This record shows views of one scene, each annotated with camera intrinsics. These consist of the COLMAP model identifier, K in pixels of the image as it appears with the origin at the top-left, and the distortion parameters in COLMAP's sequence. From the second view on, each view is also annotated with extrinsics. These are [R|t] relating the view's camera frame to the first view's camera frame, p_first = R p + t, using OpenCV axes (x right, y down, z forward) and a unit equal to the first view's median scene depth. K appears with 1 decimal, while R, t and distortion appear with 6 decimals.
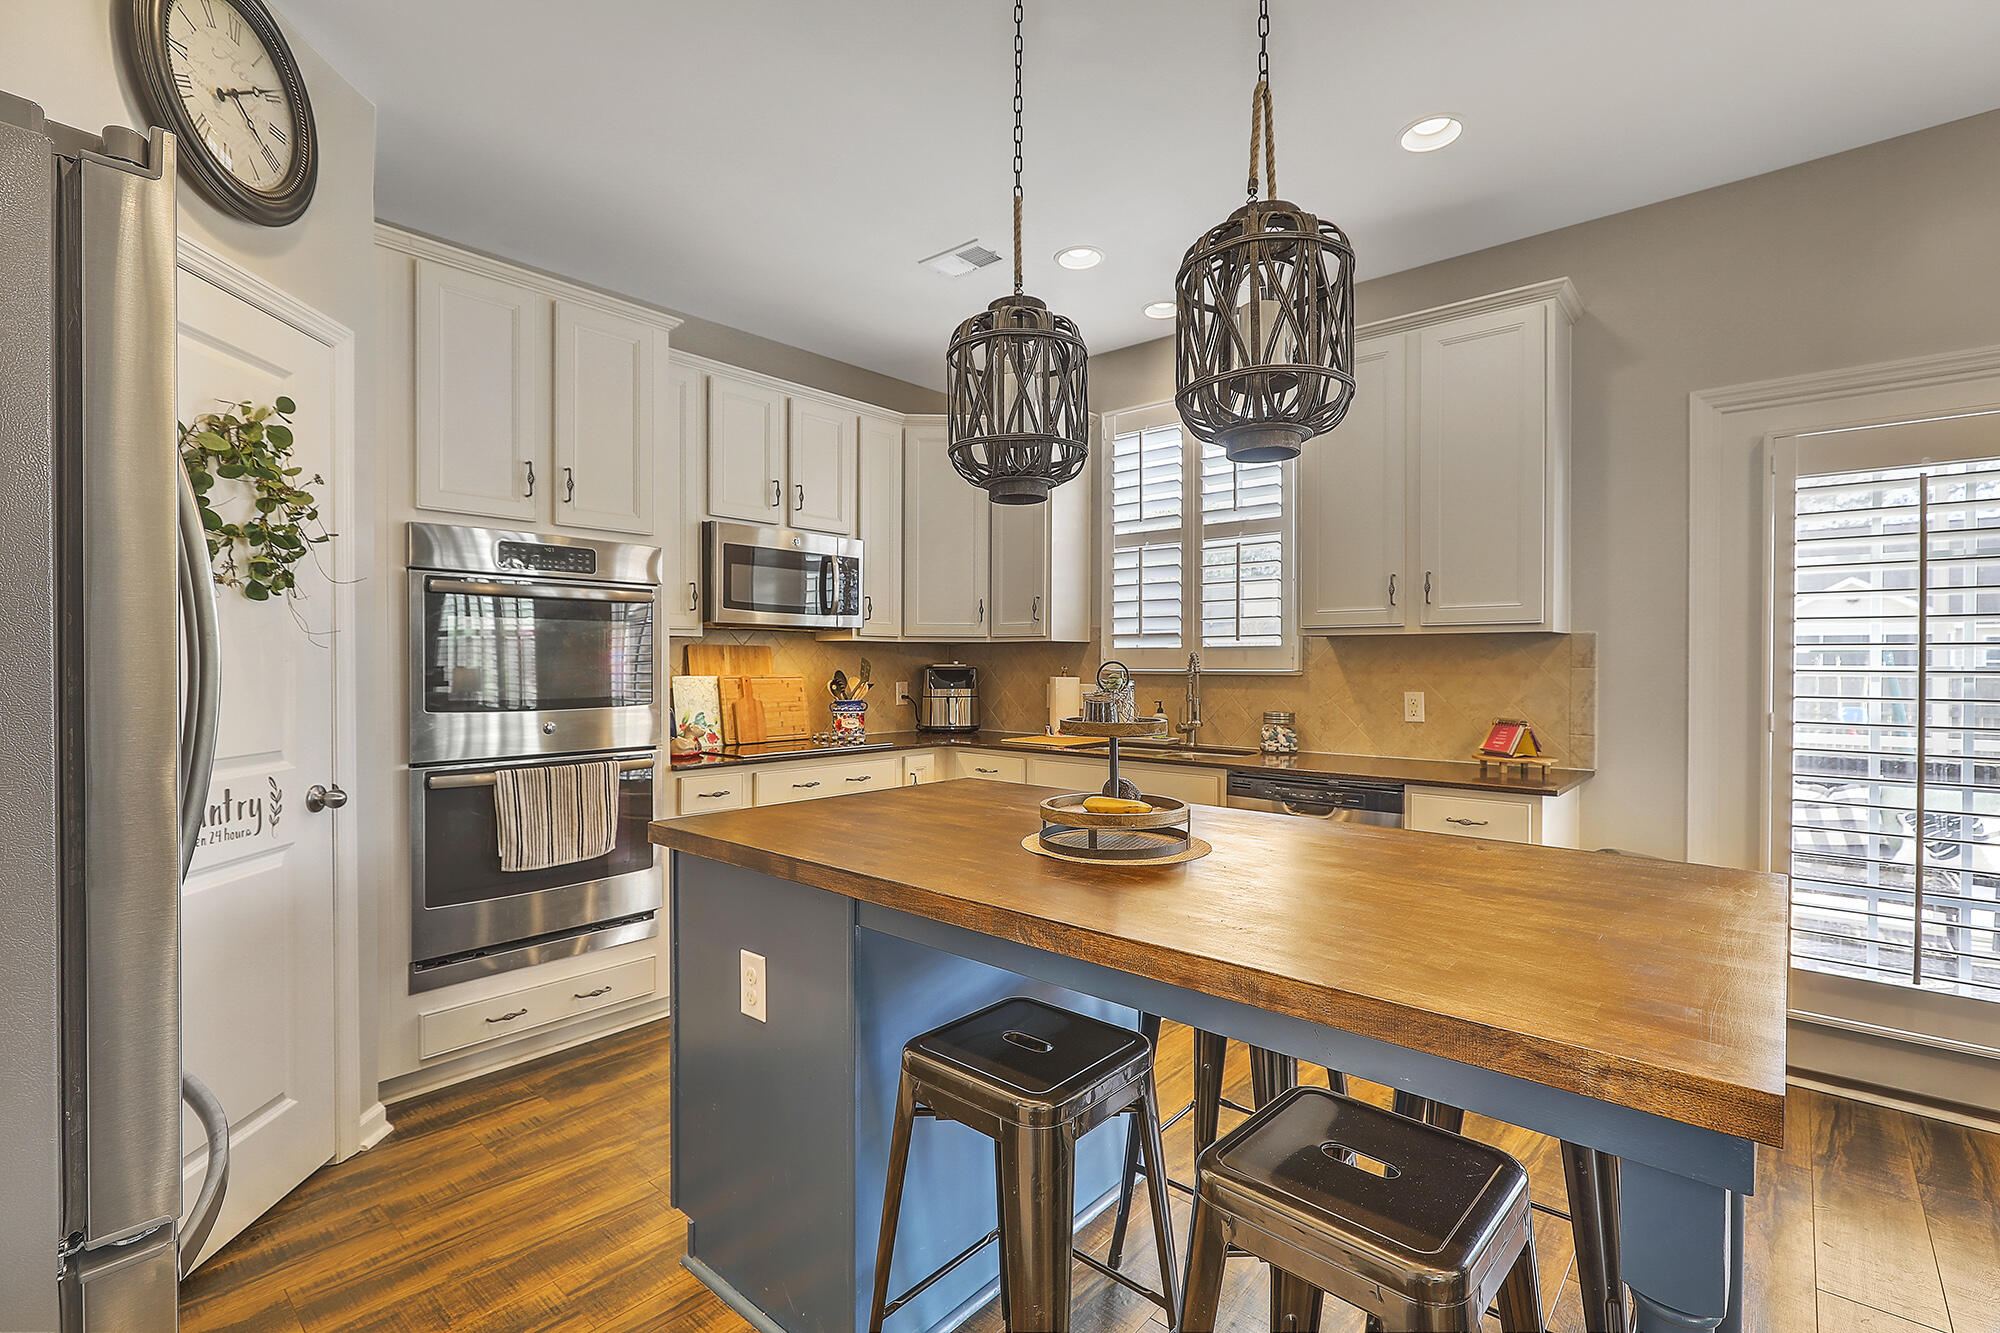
lens RADIAL K [[904.5, 0, 1000.9], [0, 904.5, 655.7], [0, 0, 1]] dist [0.003246, 0.000701]
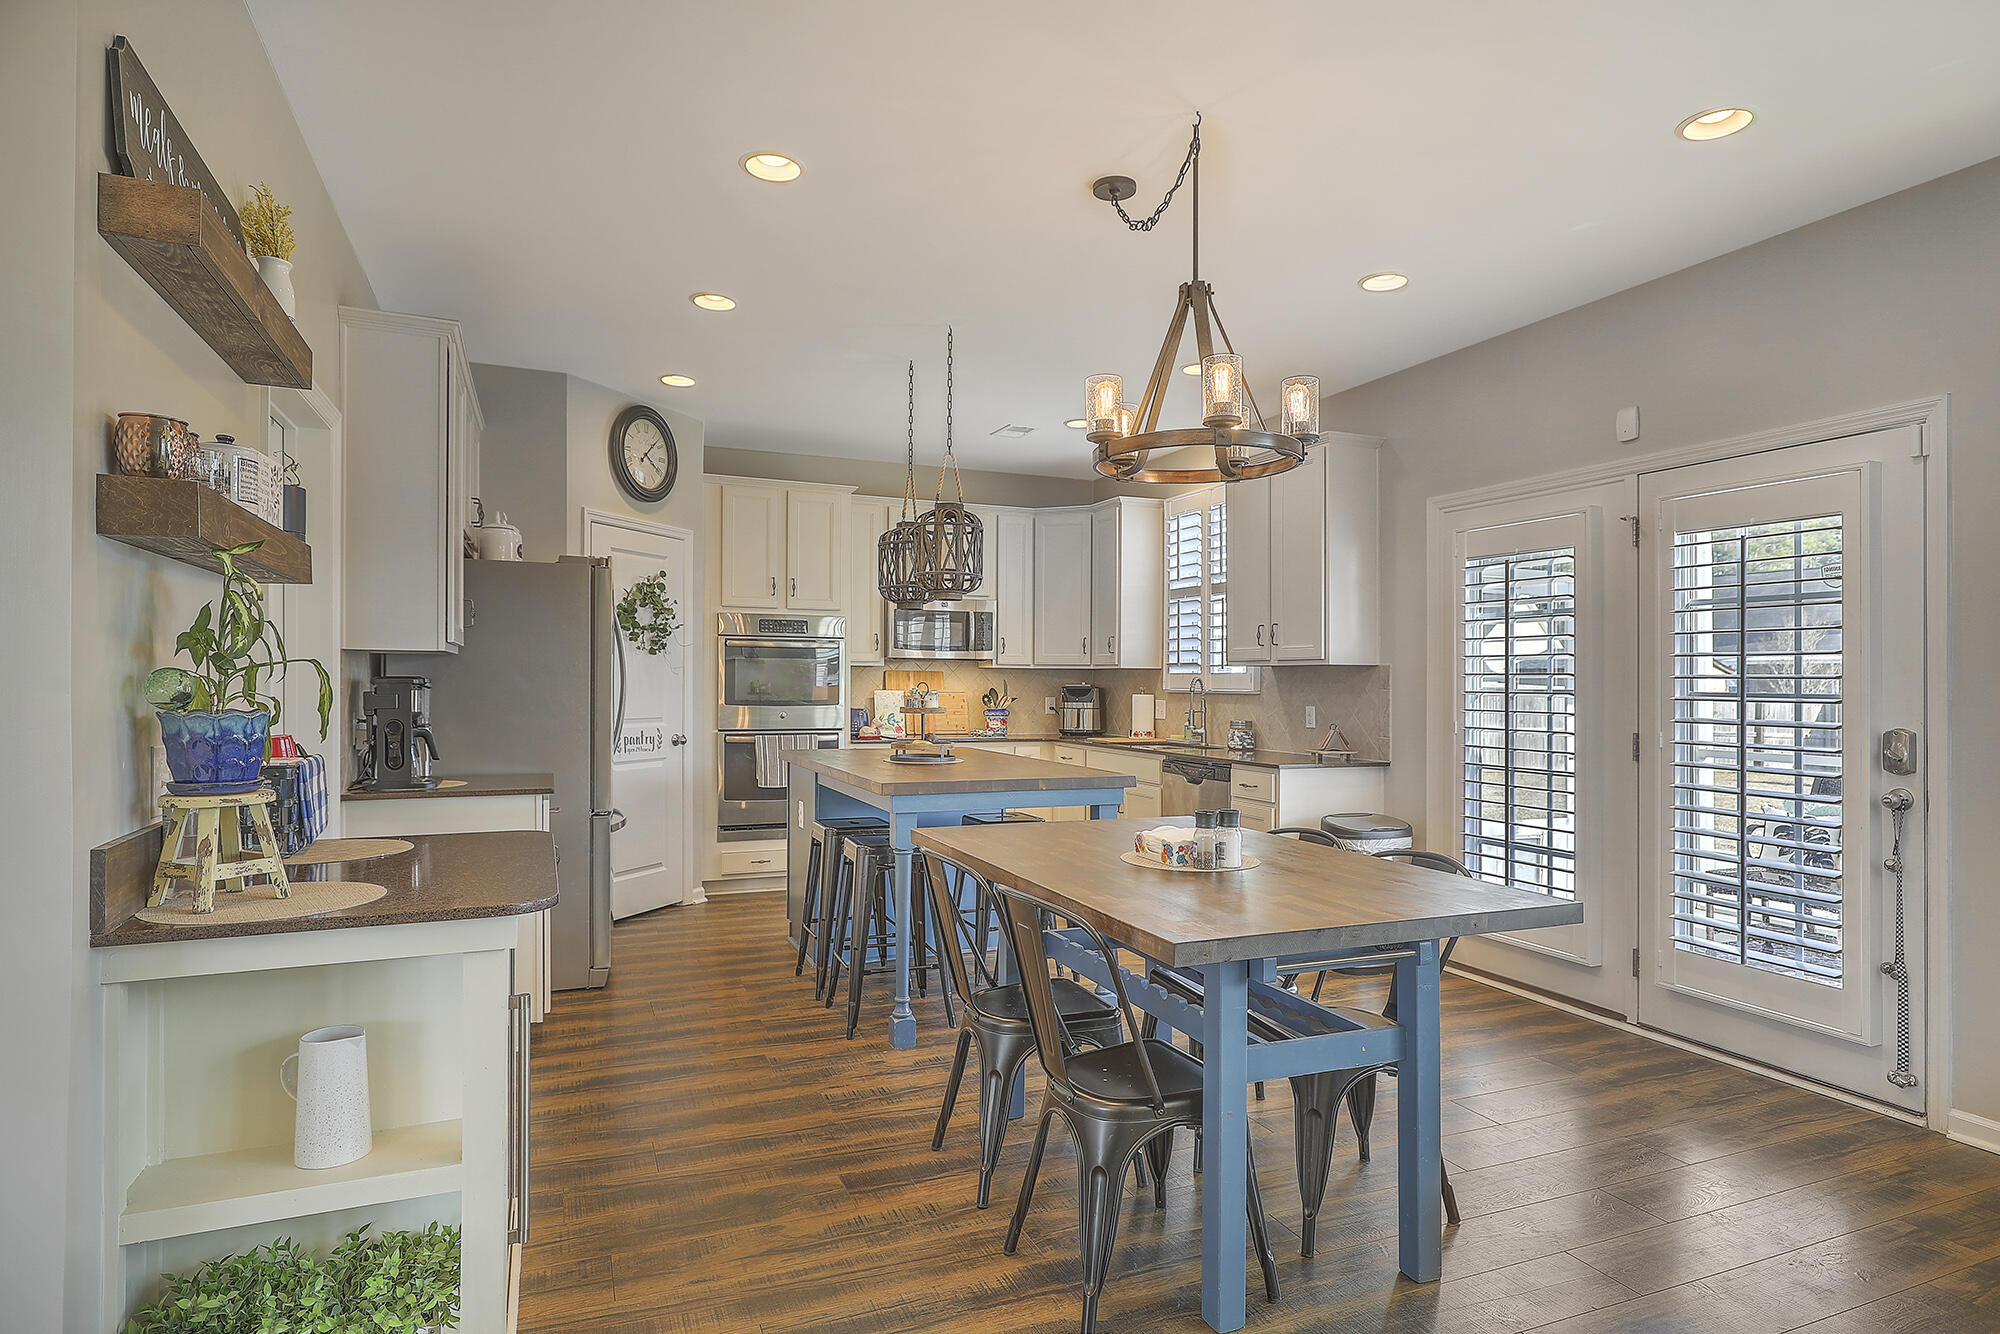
lens RADIAL K [[1097.3, 0, 1000.0], [0, 1097.3, 667.0], [0, 0, 1]] dist [-0.002575, -0.000254]
pose [[0.897663, 0.000455, -0.440682, 0.778035], [-0.003594, 0.999974, -0.006287, -0.008040], [0.440667, 0.007228, 0.897641, -0.730480]]
